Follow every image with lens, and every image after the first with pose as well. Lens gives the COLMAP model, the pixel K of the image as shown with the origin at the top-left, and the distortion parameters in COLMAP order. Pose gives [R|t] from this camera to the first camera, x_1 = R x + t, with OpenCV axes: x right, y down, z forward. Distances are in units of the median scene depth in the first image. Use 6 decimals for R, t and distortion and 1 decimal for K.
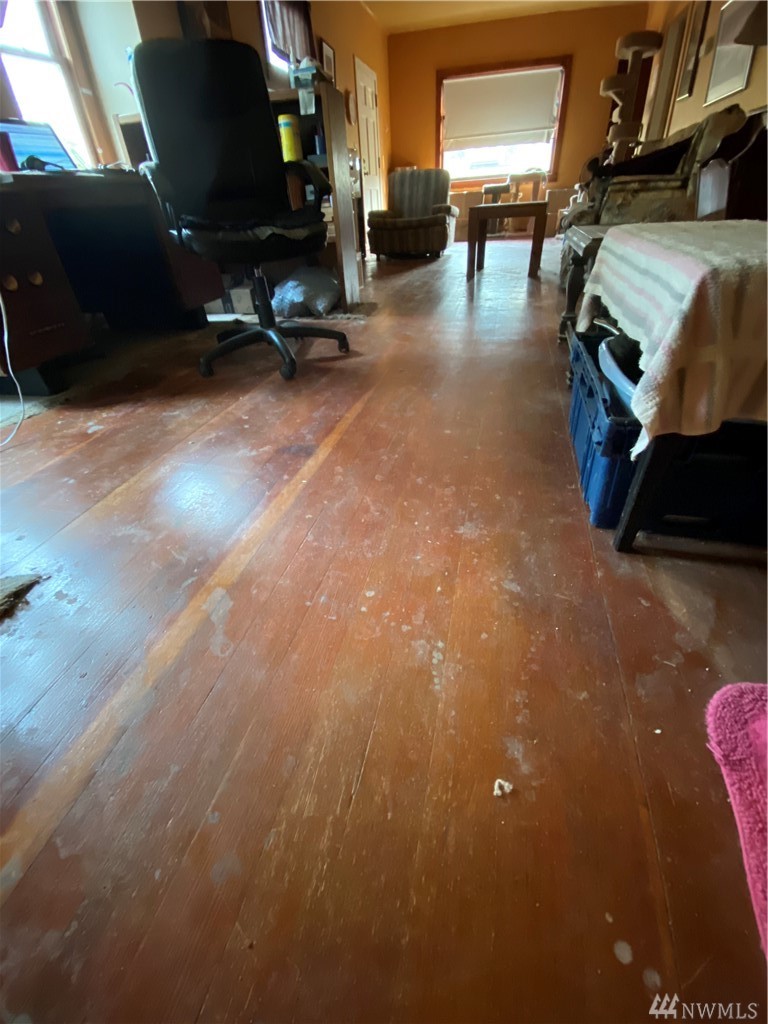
lens RADIAL K [[409.7, 0, 384.0], [0, 409.7, 512.0], [0, 0, 1]] dist [0.033725, -0.024898]
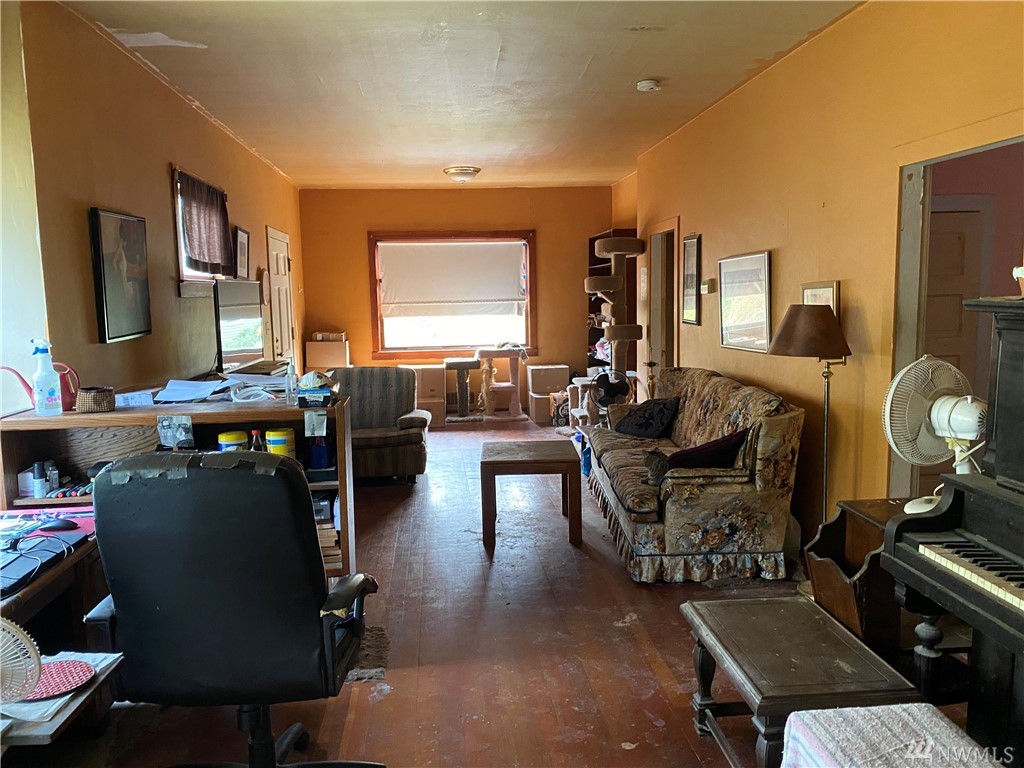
lens RADIAL K [[781.5, 0, 512.0], [0, 781.5, 384.0], [0, 0, 1]] dist [0.004286, -0.004101]
pose [[0.939859, 0.003142, 0.341549, -0.128671], [0.169295, 0.864201, -0.473810, -0.118582], [-0.296656, 0.503137, 0.811695, -0.119583]]
